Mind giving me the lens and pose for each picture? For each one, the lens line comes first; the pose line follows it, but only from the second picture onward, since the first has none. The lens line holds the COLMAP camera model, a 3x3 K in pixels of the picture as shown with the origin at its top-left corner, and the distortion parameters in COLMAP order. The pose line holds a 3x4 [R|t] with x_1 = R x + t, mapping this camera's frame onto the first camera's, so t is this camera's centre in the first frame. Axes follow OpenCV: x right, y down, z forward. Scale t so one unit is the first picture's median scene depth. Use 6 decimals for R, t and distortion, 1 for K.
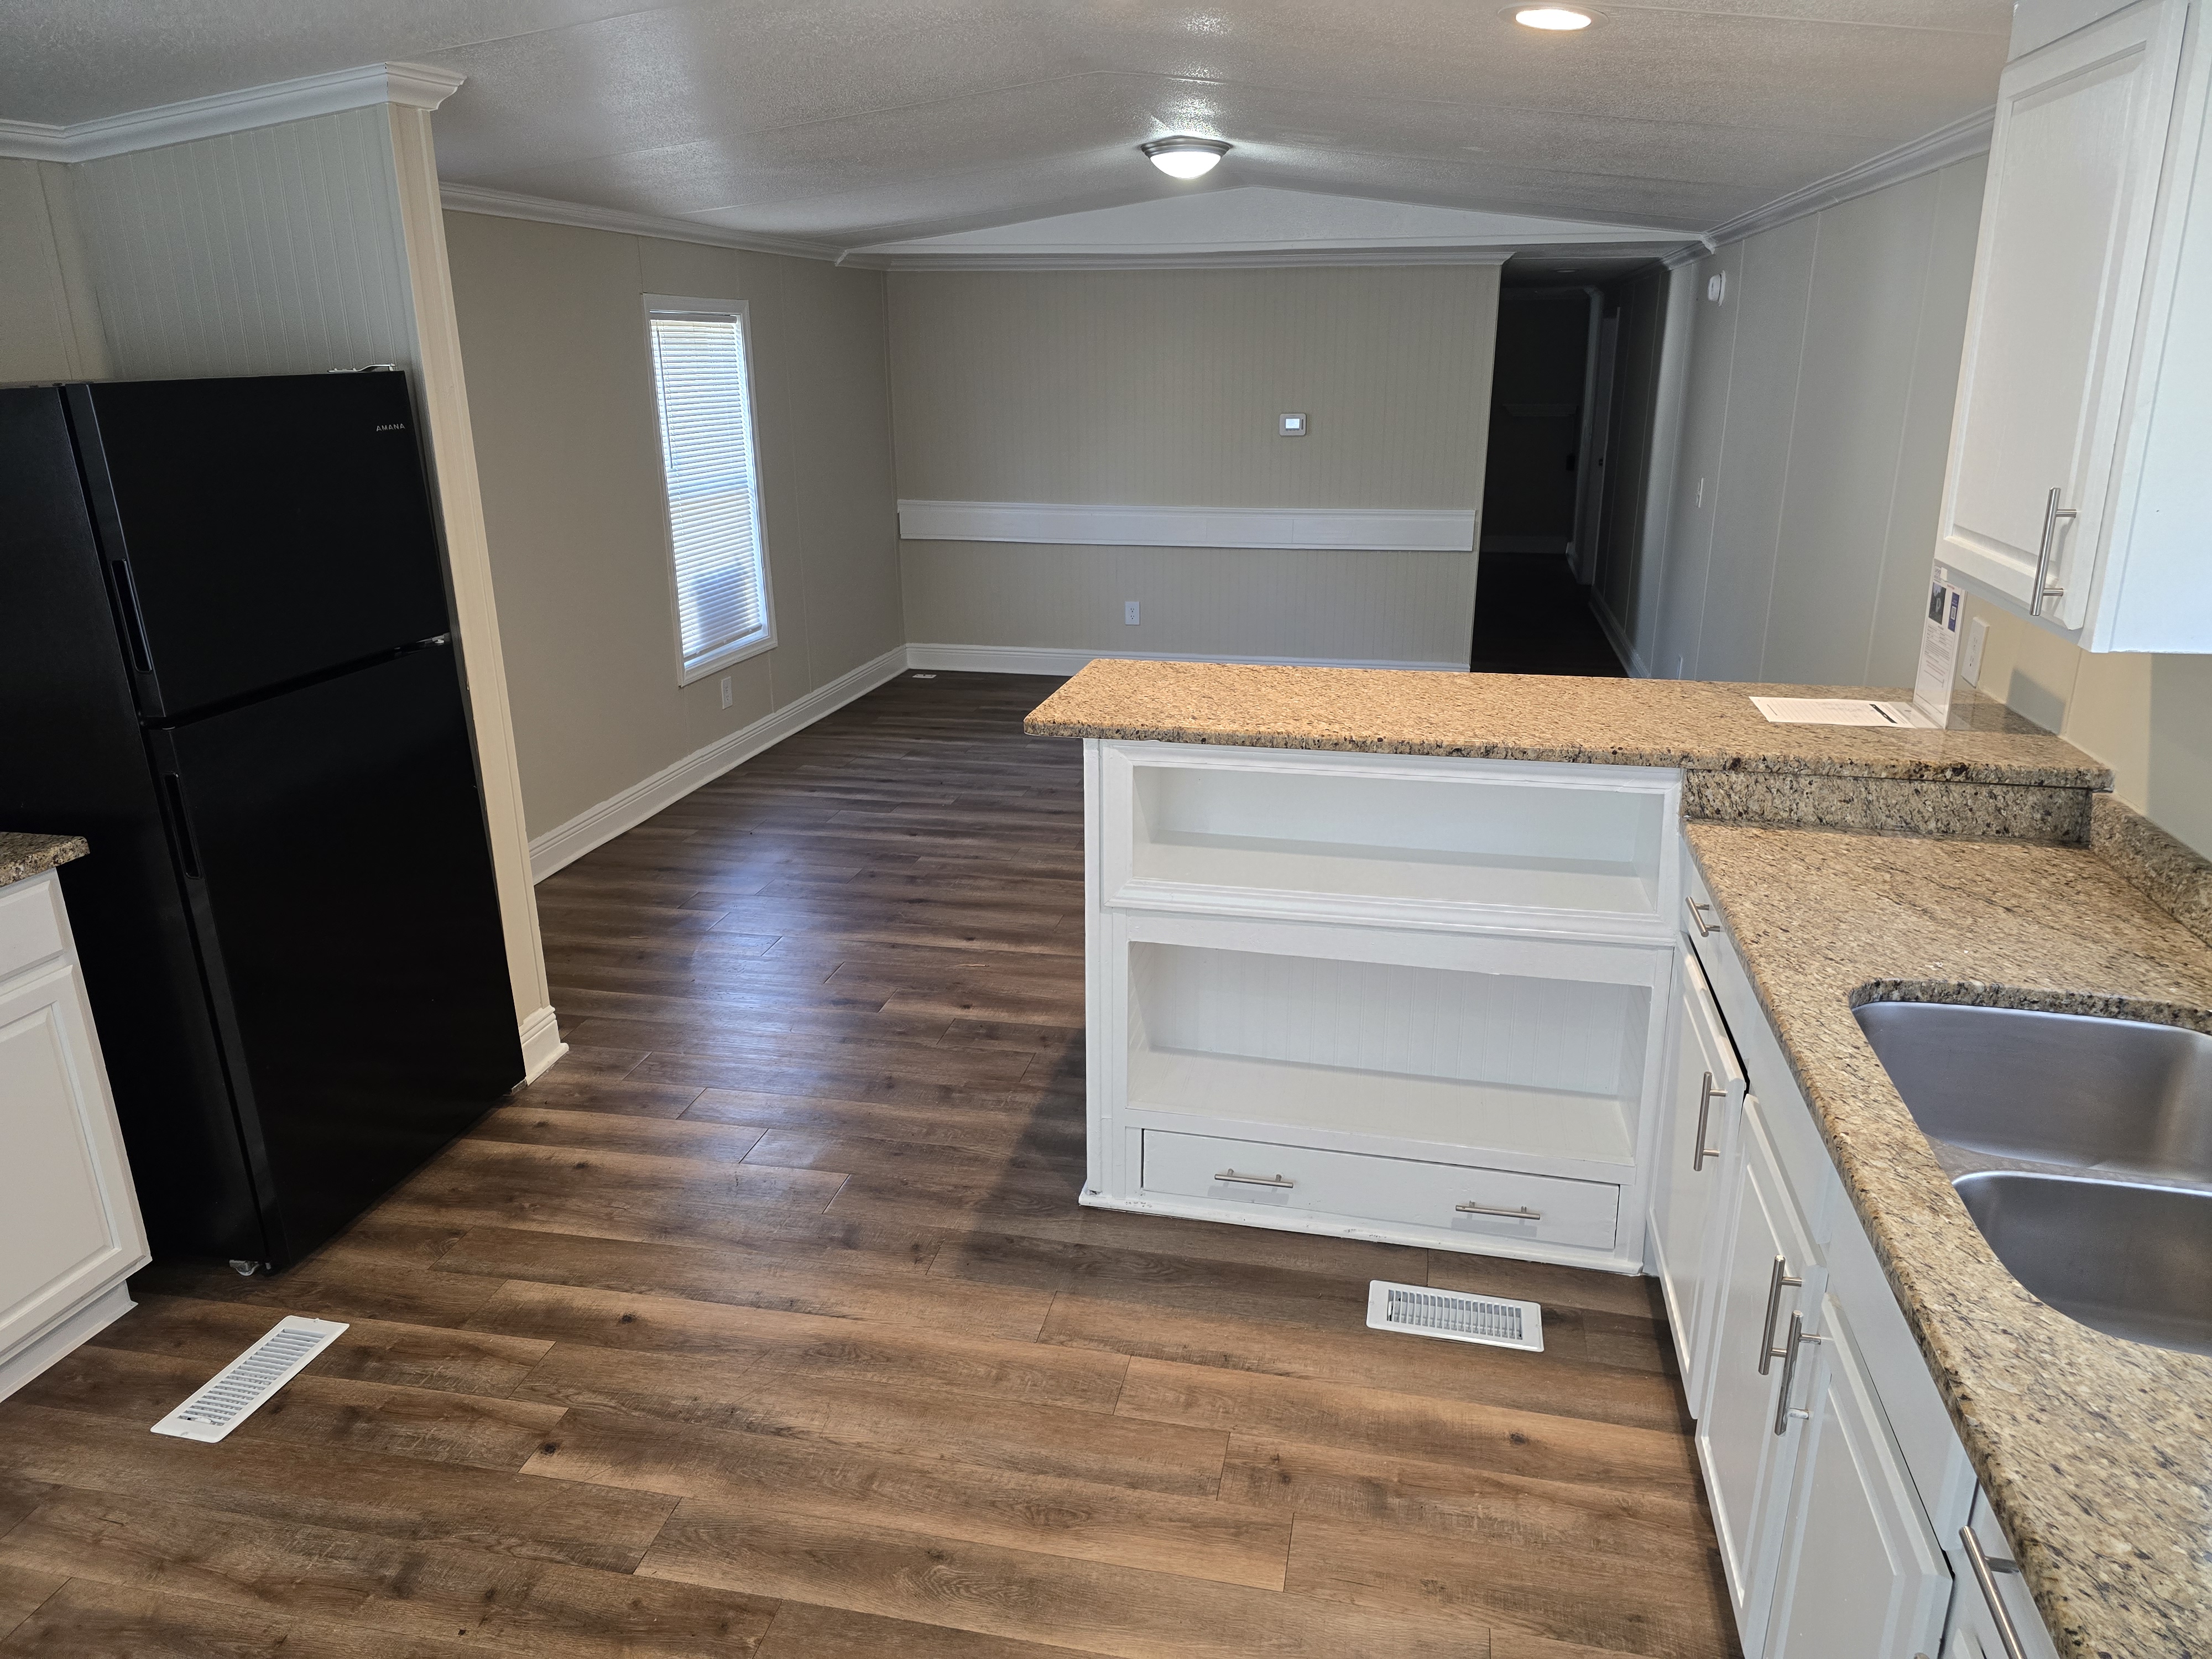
lens RADIAL K [[1480.3, 0, 1123.2], [0, 1480.3, 836.6], [0, 0, 1]] dist [0.021416, -0.018502]
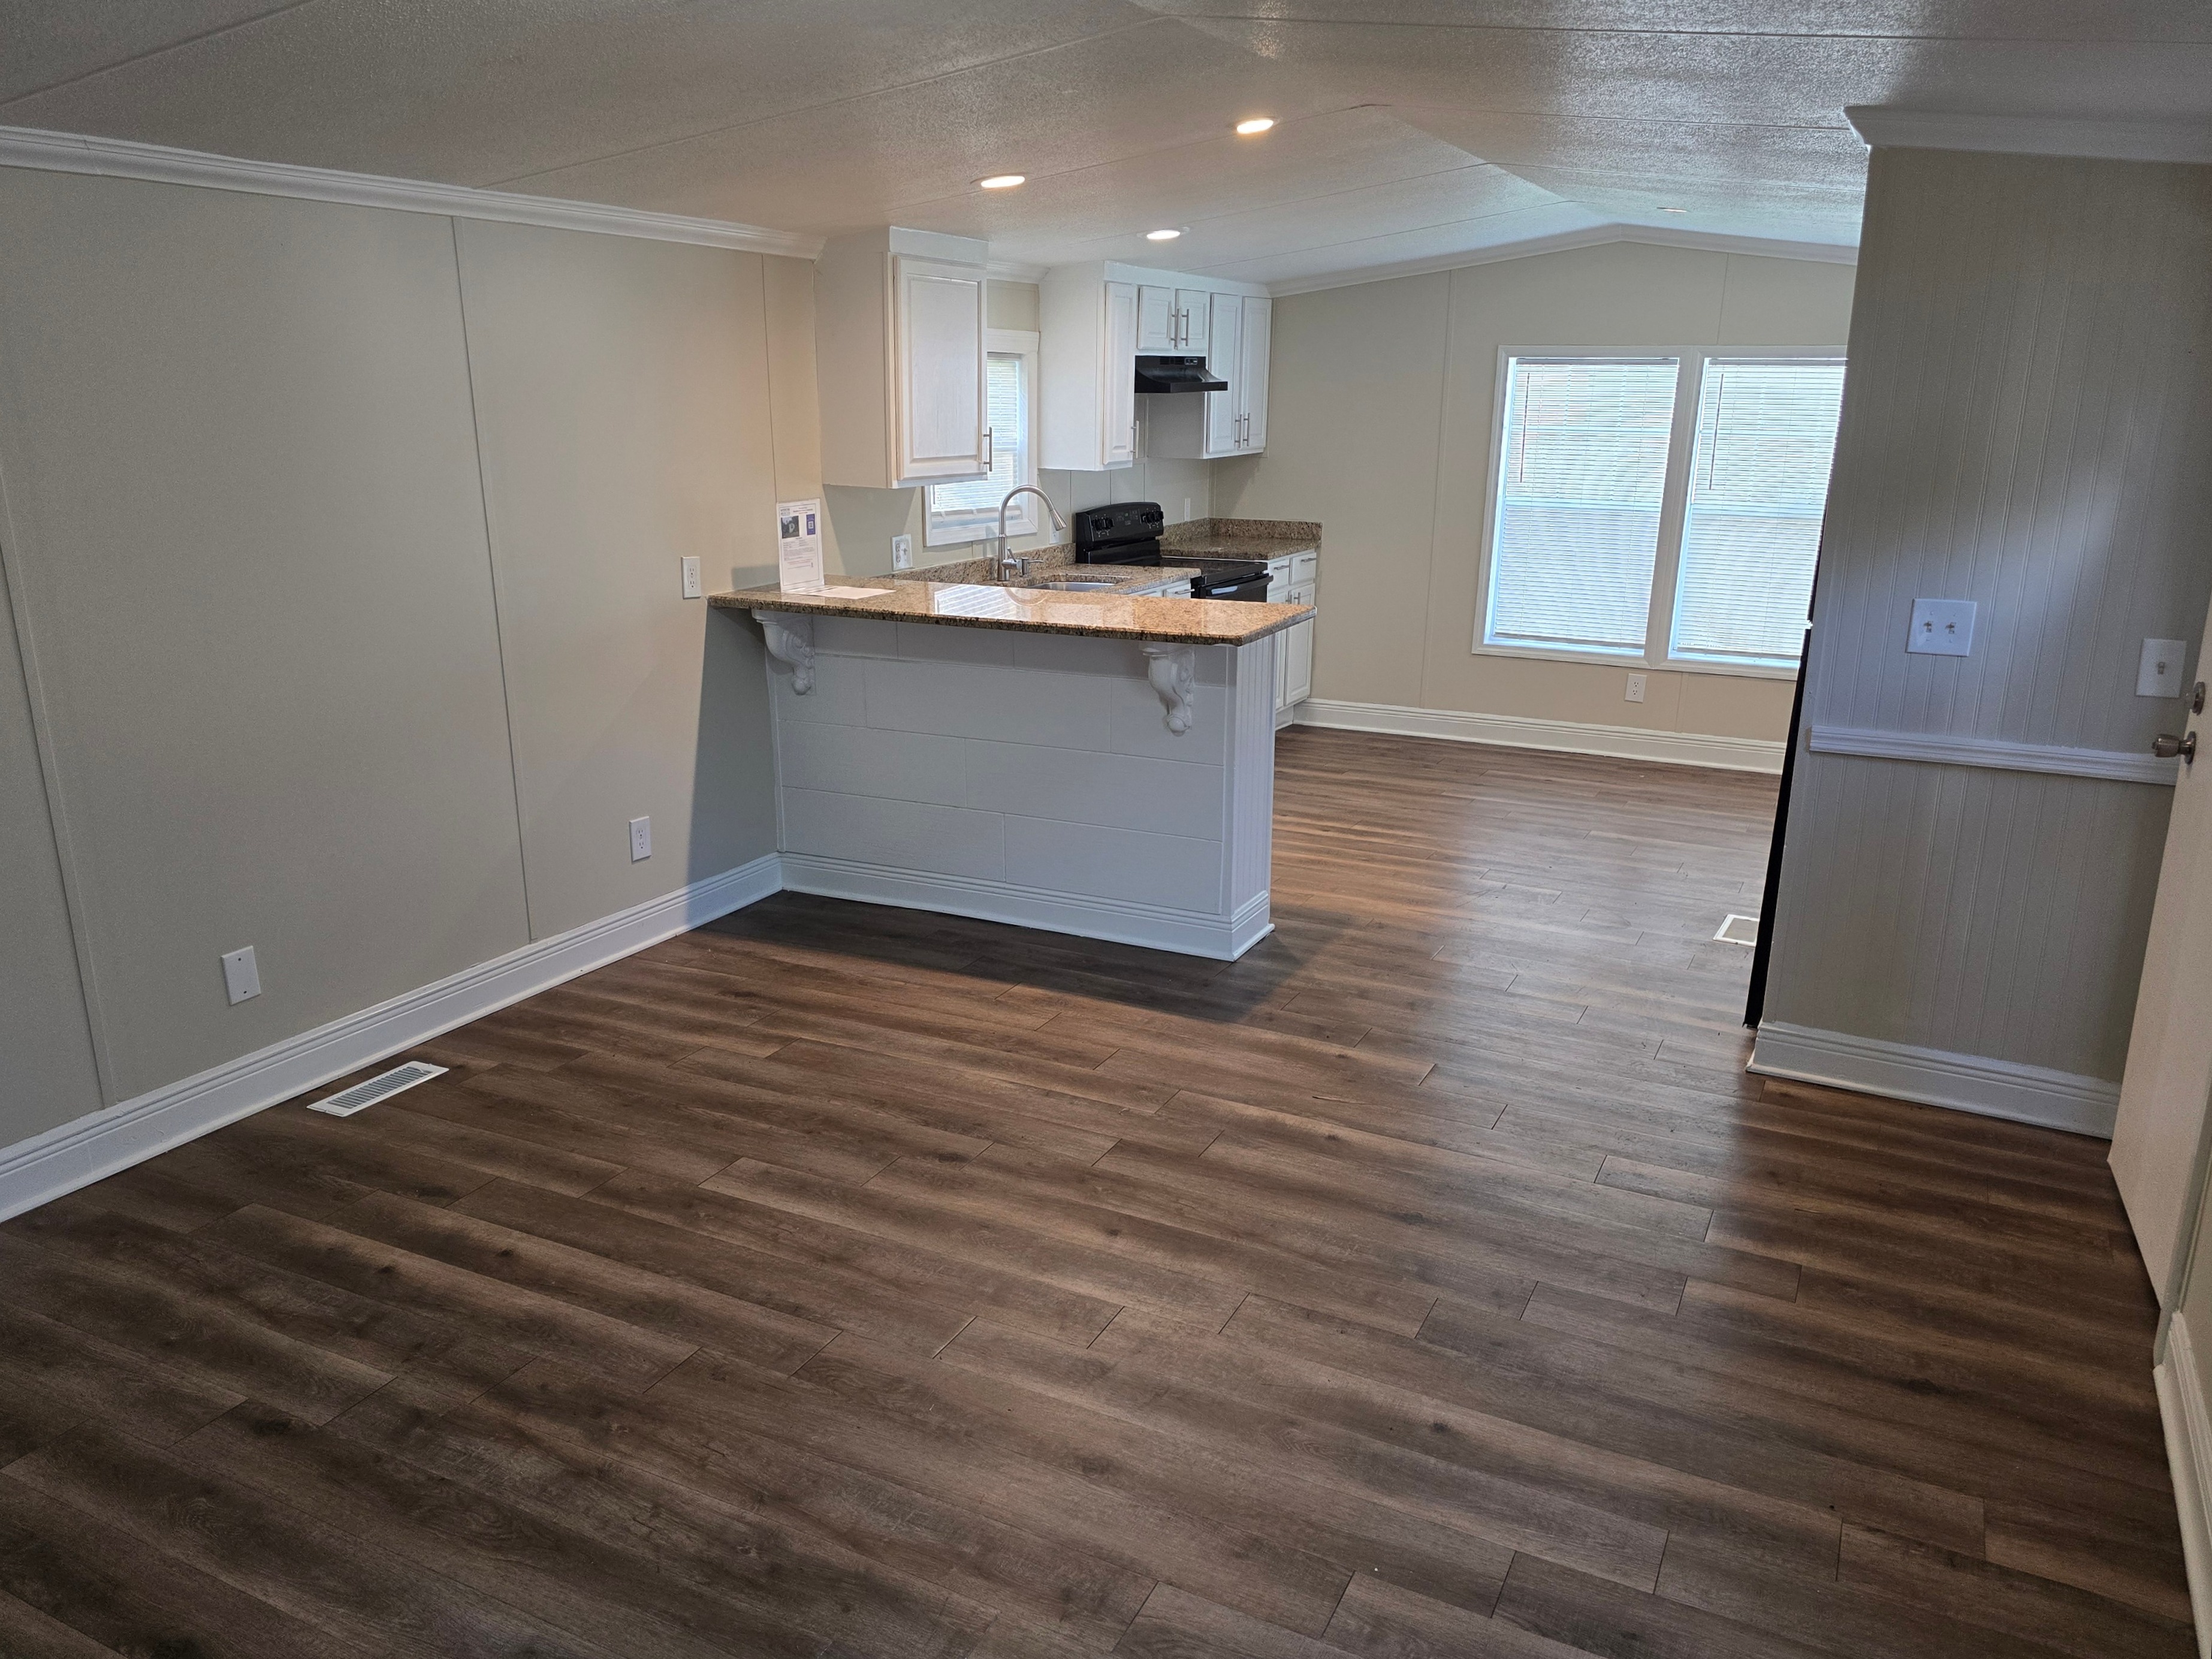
lens RADIAL K [[1568.2, 0, 1105.0], [0, 1568.2, 819.5], [0, 0, 1]] dist [0.054129, -0.000505]
pose [[-0.964623, -0.068347, 0.254621, -0.343806], [0.084145, 0.835478, 0.543043, -0.961959], [-0.249846, 0.545257, -0.800170, 2.942686]]
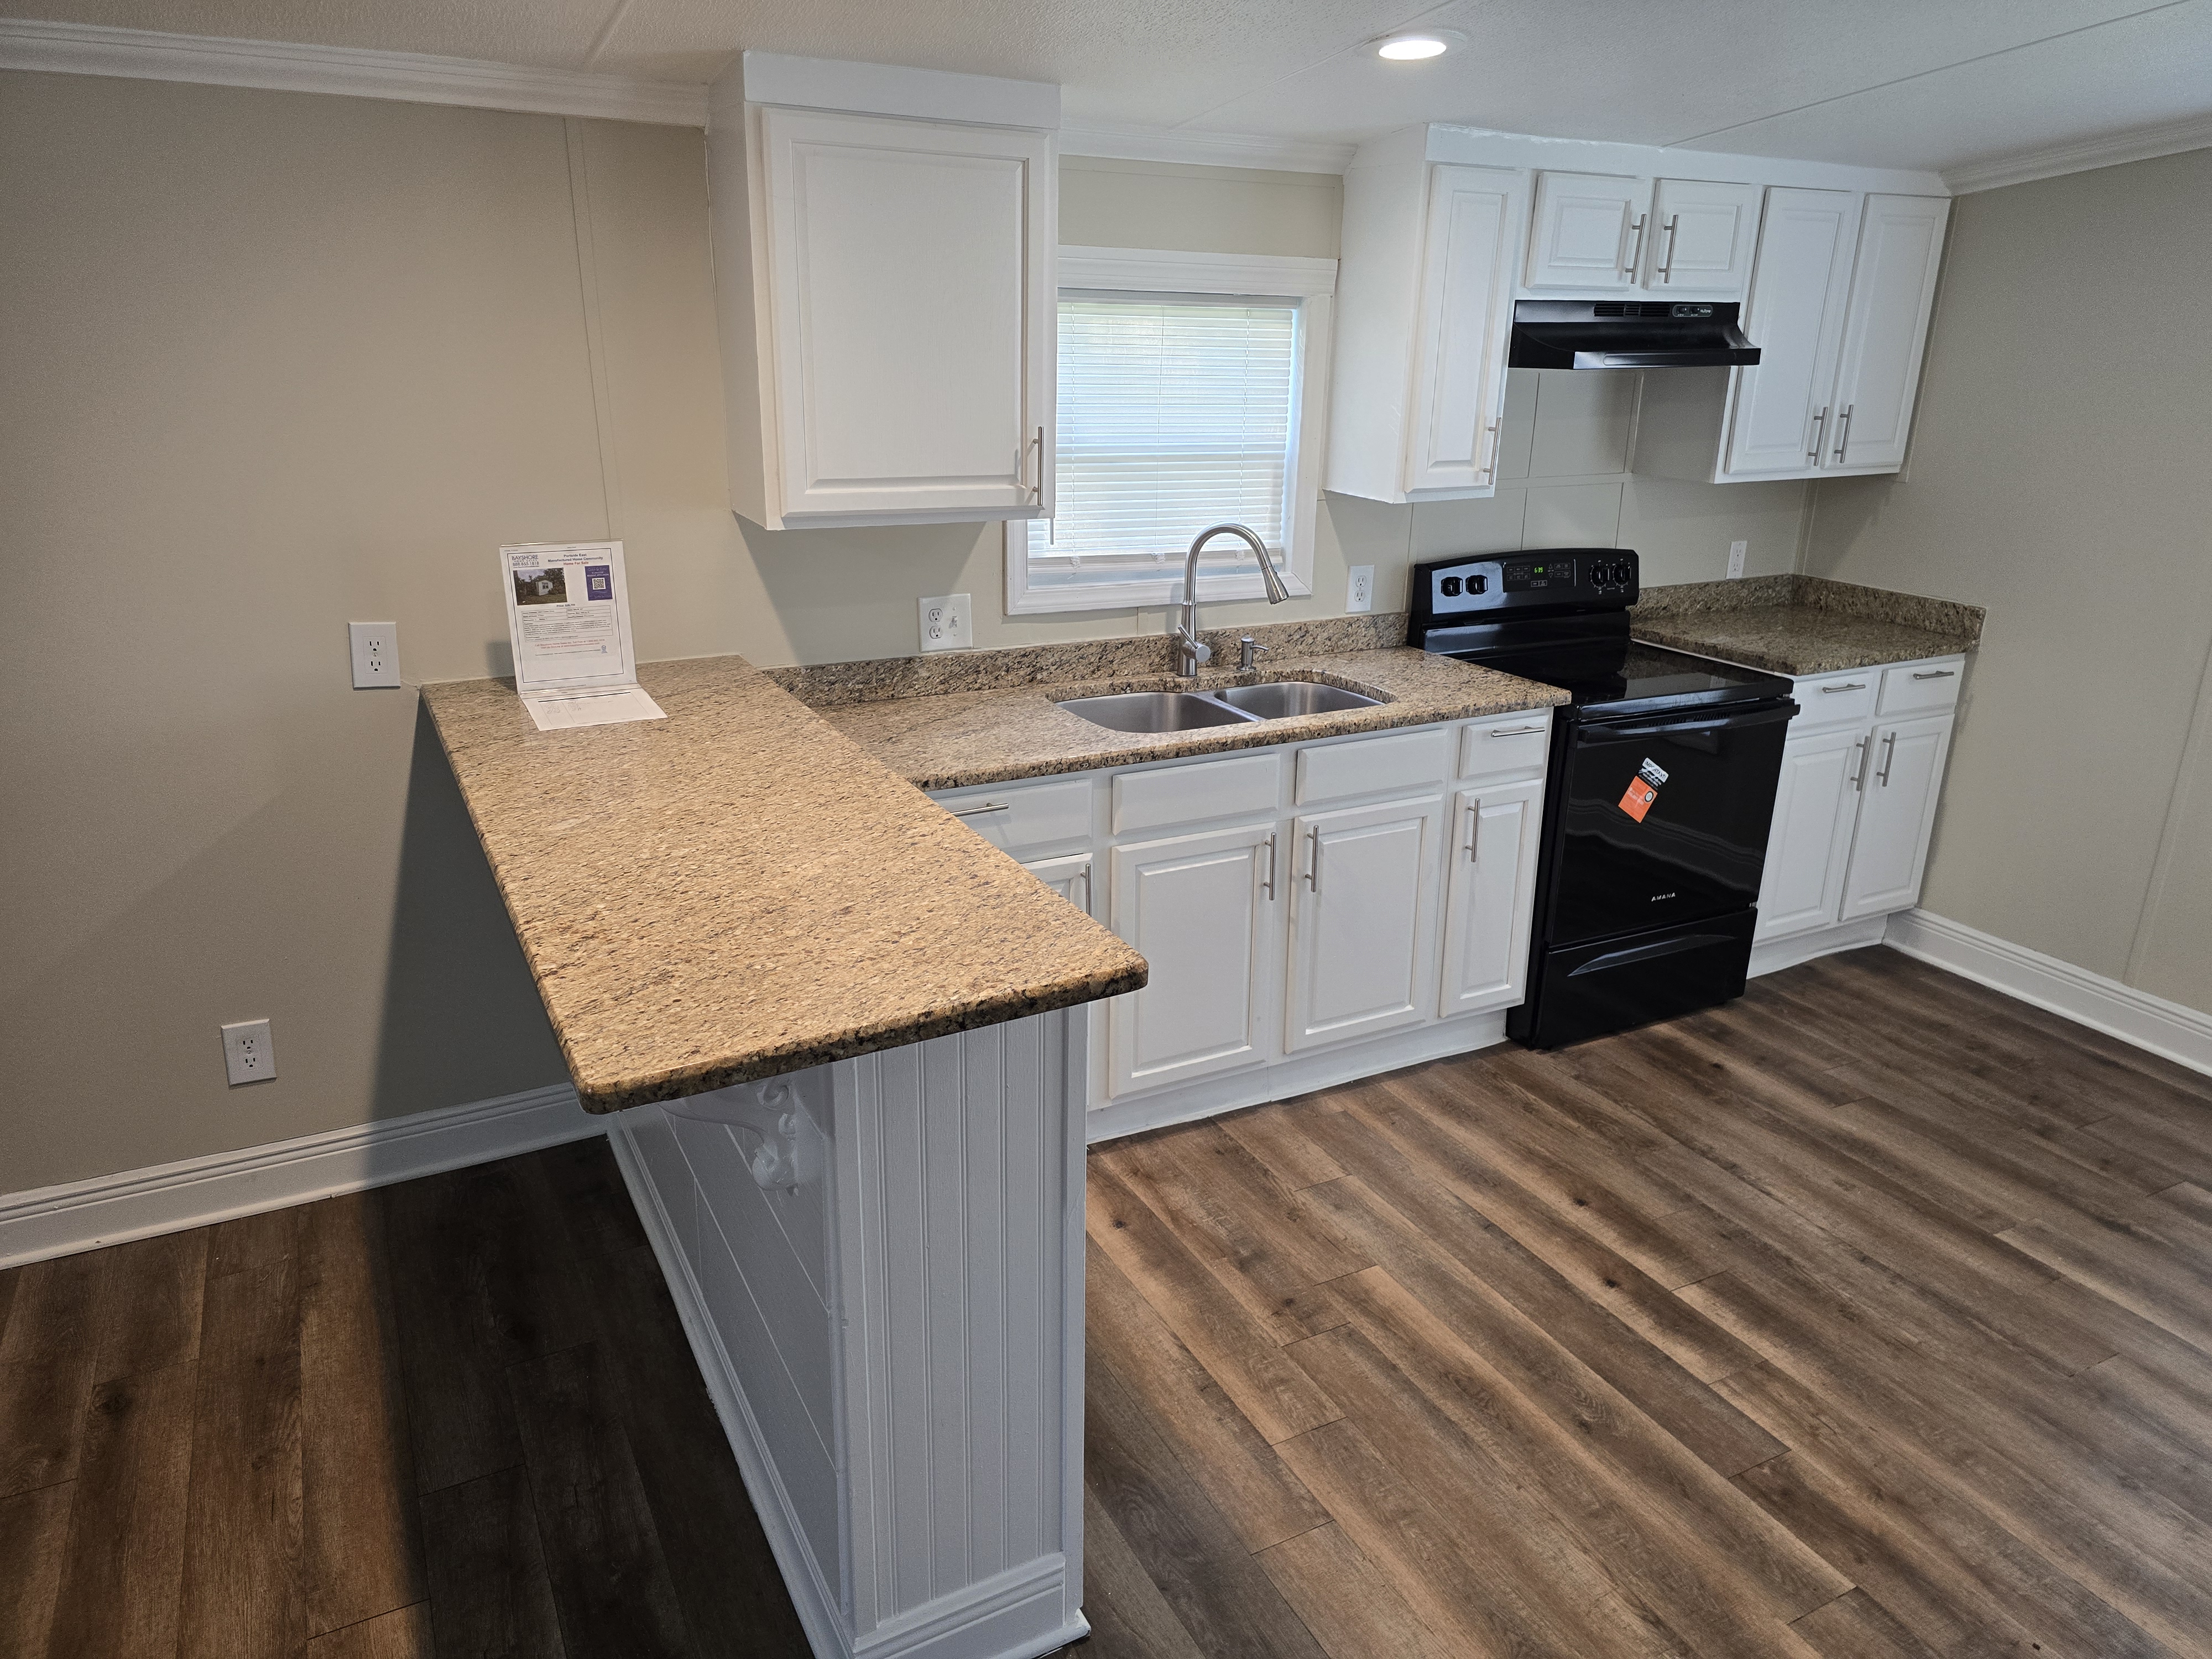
lens RADIAL K [[1480.3, 0, 1139.1], [0, 1480.3, 788.0], [0, 0, 1]] dist [0.021416, -0.018502]
pose [[-0.647826, -0.236566, 0.724126, -0.562199], [0.224091, 0.849324, 0.477946, -0.497631], [-0.728083, 0.471896, -0.497202, 1.459887]]
